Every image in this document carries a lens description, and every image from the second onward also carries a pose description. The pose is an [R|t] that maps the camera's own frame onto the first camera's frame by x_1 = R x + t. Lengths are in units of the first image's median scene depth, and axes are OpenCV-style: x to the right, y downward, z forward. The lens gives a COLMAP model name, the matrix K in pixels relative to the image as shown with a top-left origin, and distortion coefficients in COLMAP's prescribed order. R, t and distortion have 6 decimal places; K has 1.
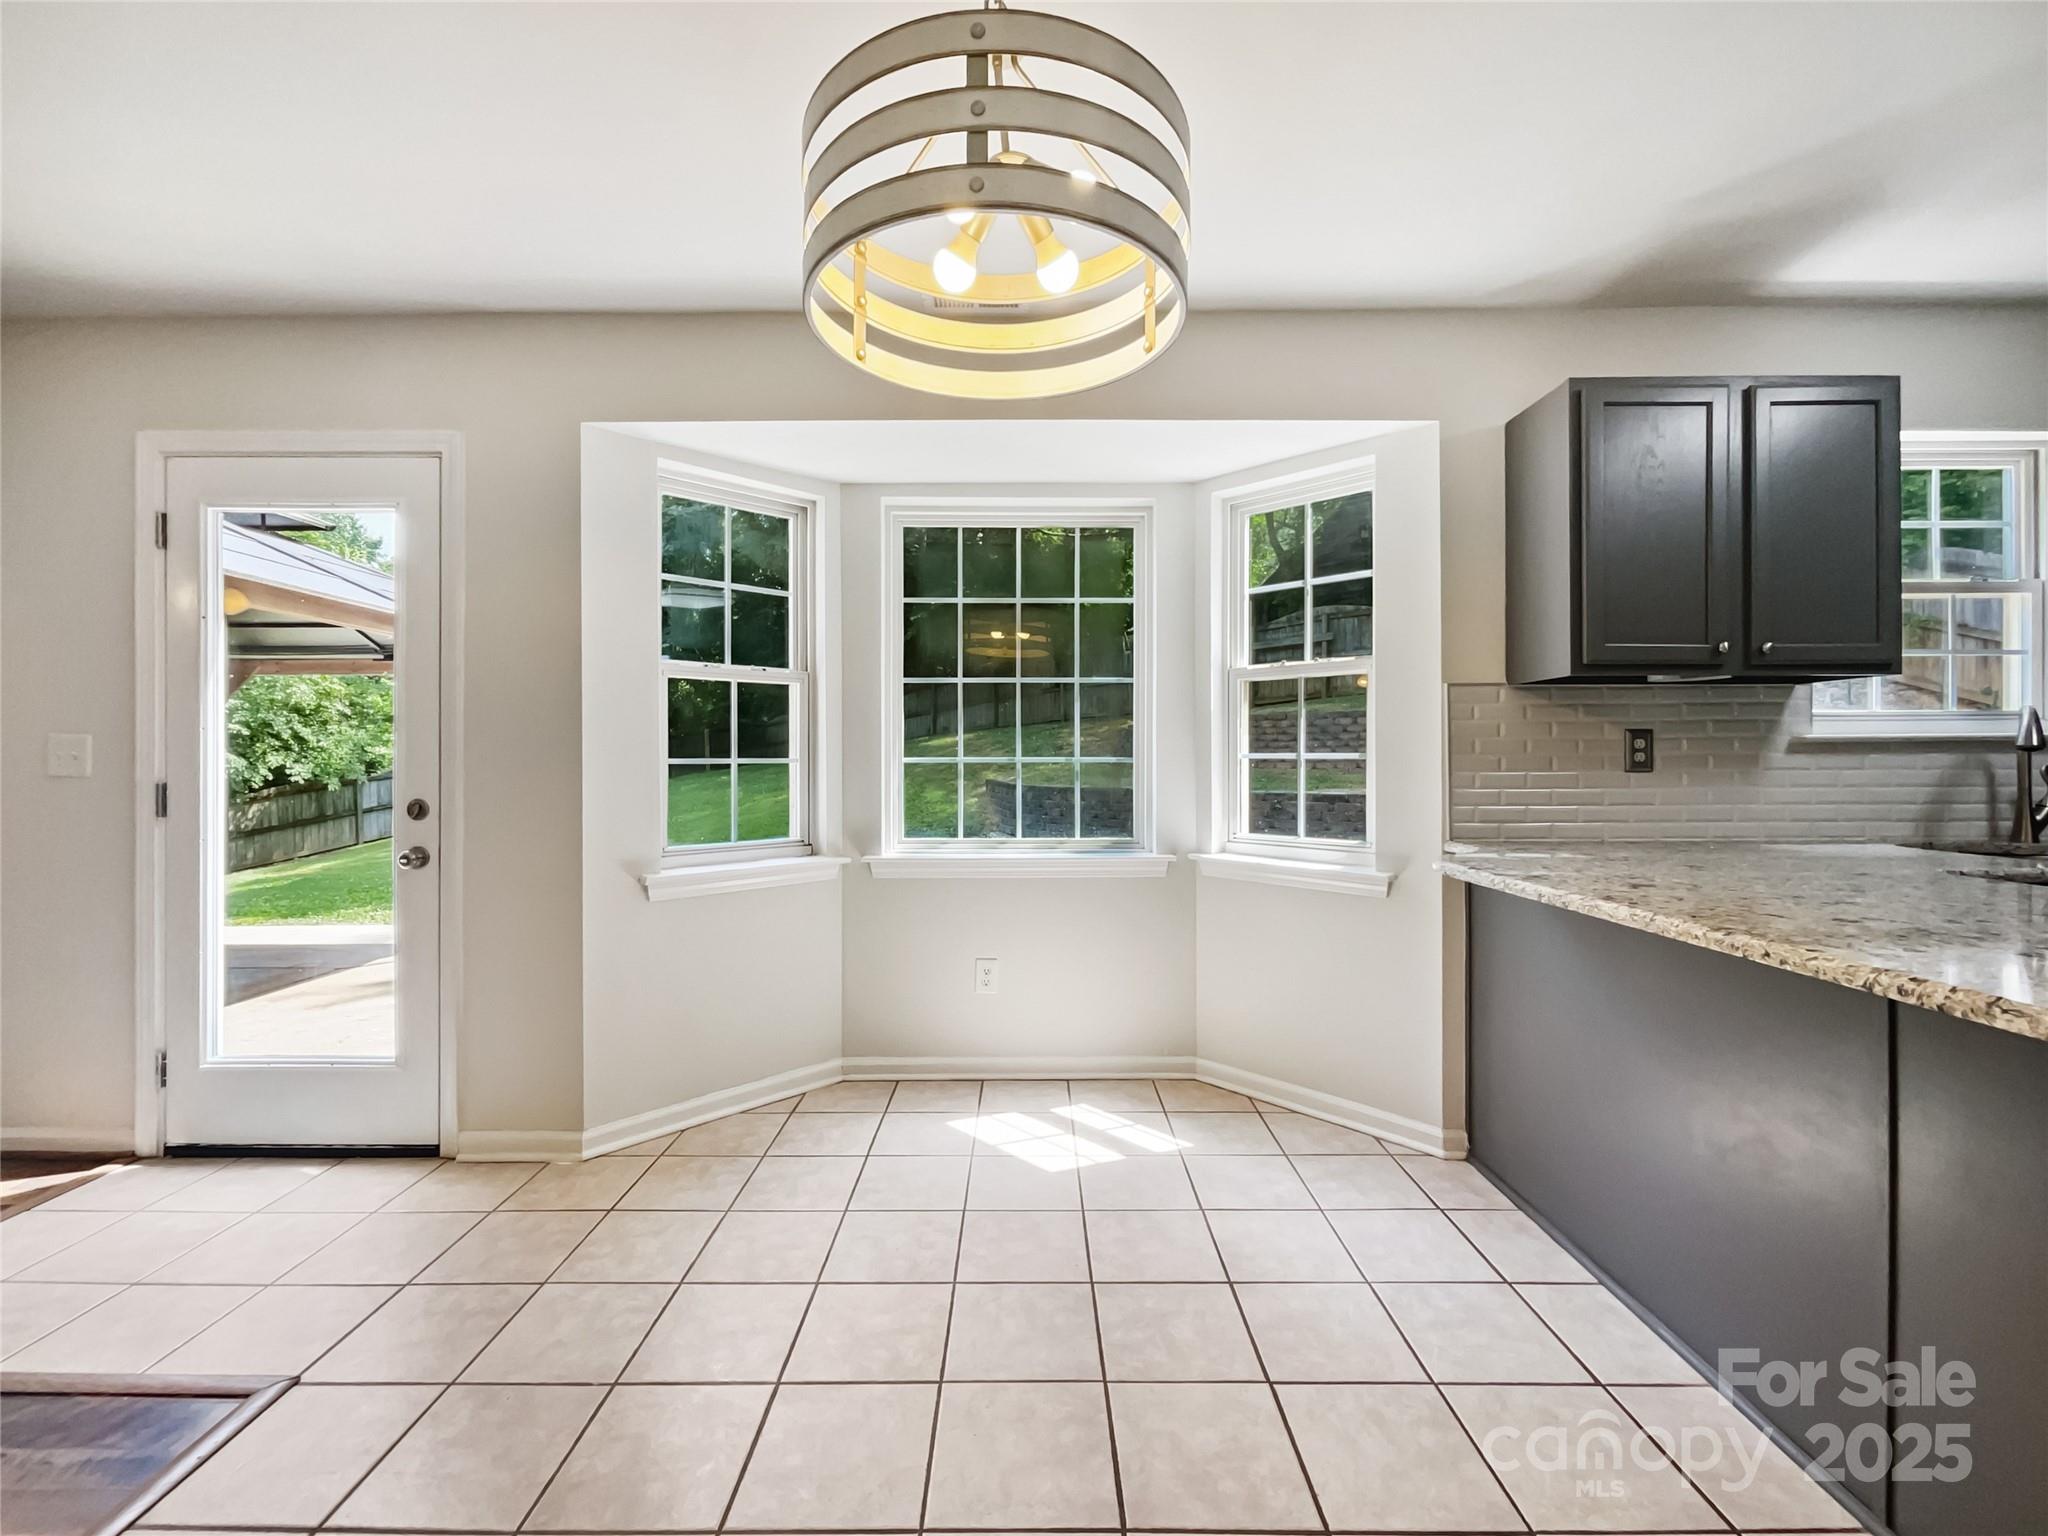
lens RADIAL K [[870.0, 0, 1014.6], [0, 870.0, 757.1], [0, 0, 1]] dist [-0.002501, 0.002556]
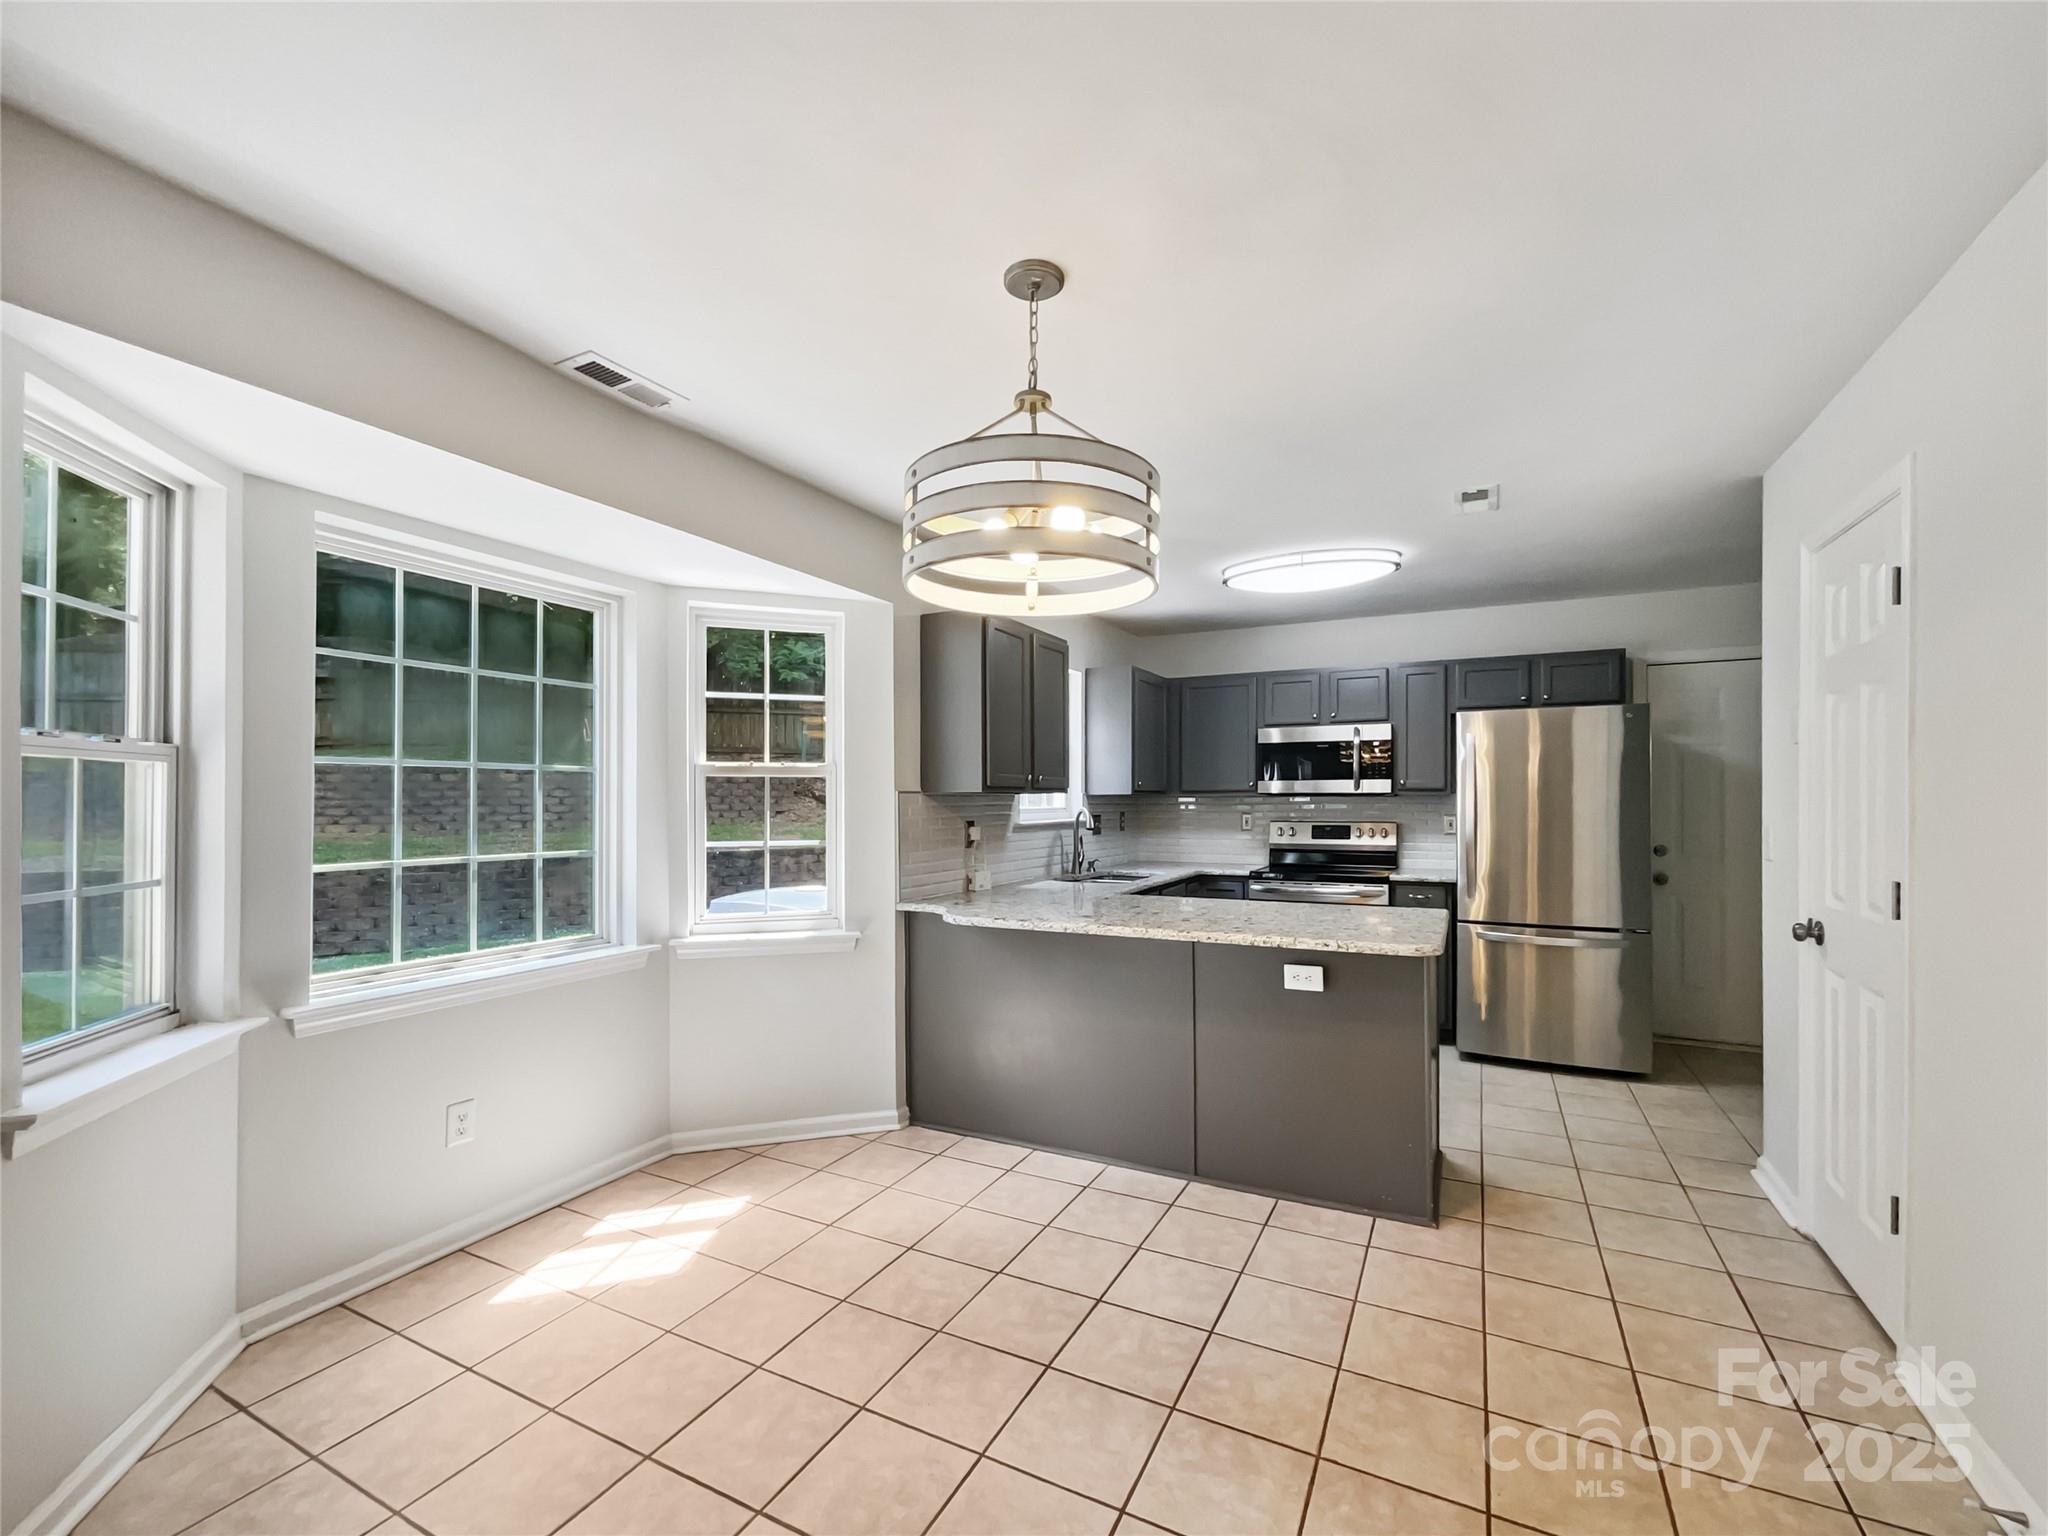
lens RADIAL K [[870.0, 0, 1053.3], [0, 870.0, 797.5], [0, 0, 1]] dist [-0.002501, 0.002556]
pose [[0.436539, 0.005099, 0.899671, -0.558558], [0.002798, 0.999971, -0.007025, -0.053917], [-0.899681, 0.005584, 0.436513, 0.133212]]
